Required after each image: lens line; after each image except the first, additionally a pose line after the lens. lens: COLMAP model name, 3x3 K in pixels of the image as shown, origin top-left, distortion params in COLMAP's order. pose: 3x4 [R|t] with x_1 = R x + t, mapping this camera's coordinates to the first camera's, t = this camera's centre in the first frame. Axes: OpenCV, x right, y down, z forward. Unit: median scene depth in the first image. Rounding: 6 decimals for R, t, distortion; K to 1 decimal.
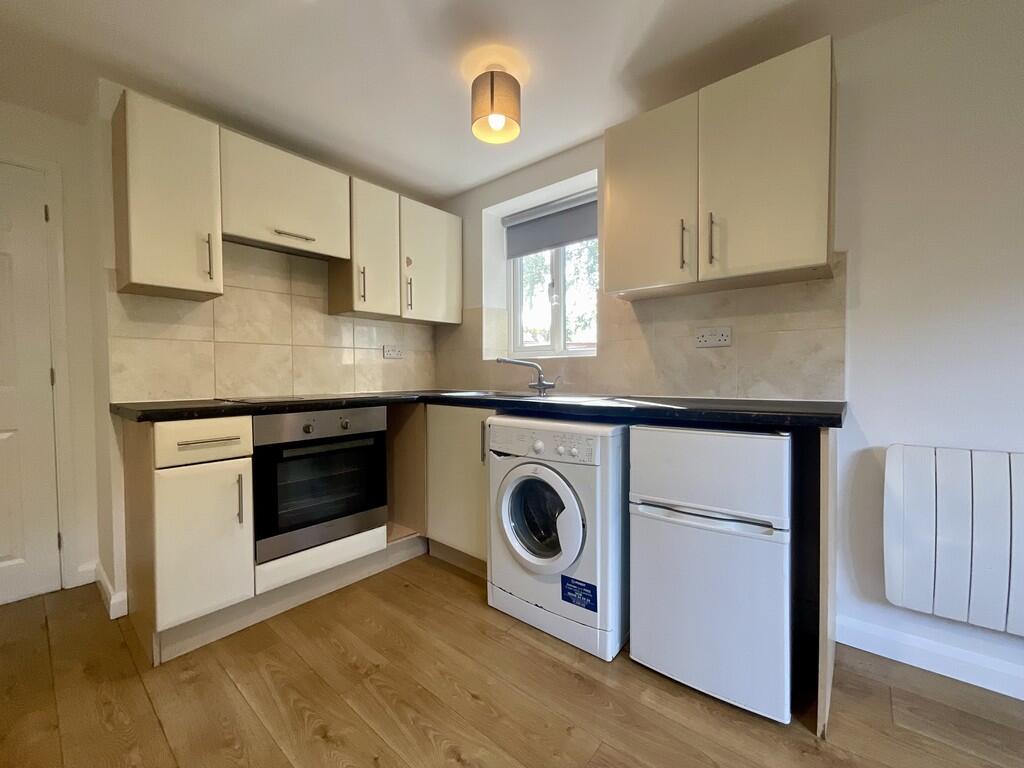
lens RADIAL K [[418.6, 0, 512.0], [0, 418.6, 384.0], [0, 0, 1]] dist [0.002118, 0.000185]
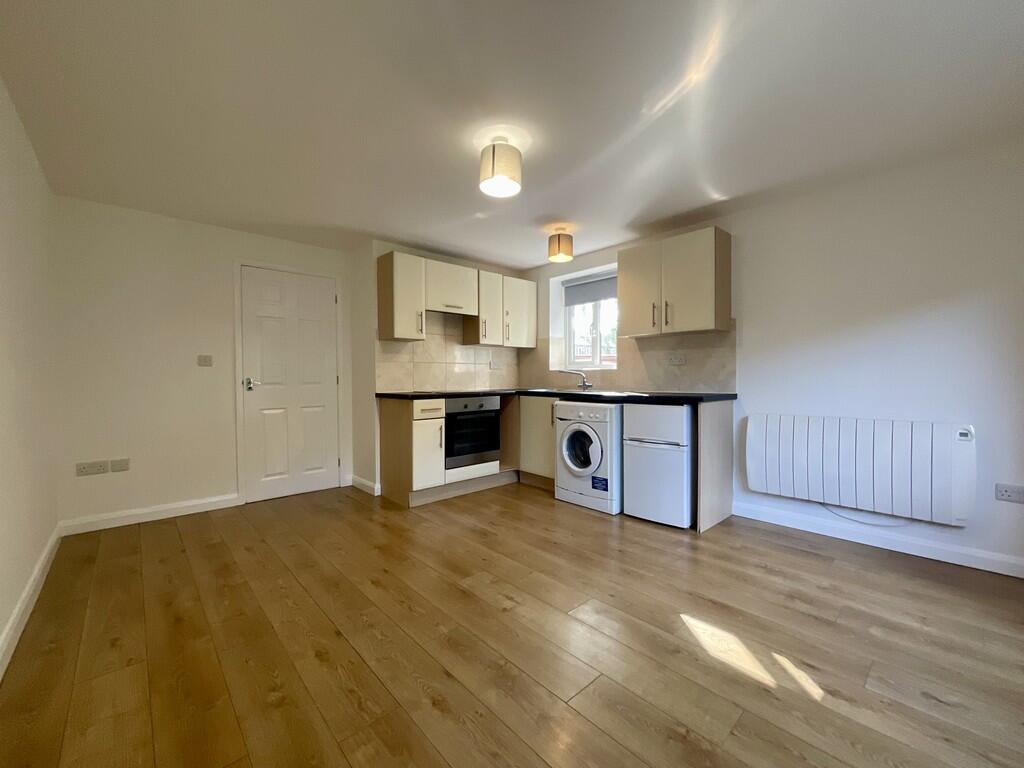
lens RADIAL K [[418.6, 0, 512.0], [0, 418.6, 384.0], [0, 0, 1]] dist [0.002118, 0.000185]
pose [[0.991669, 0.003224, -0.128774, -0.007270], [-0.004297, 0.999958, -0.008052, 0.015218], [0.128743, 0.008538, 0.991641, -0.969455]]
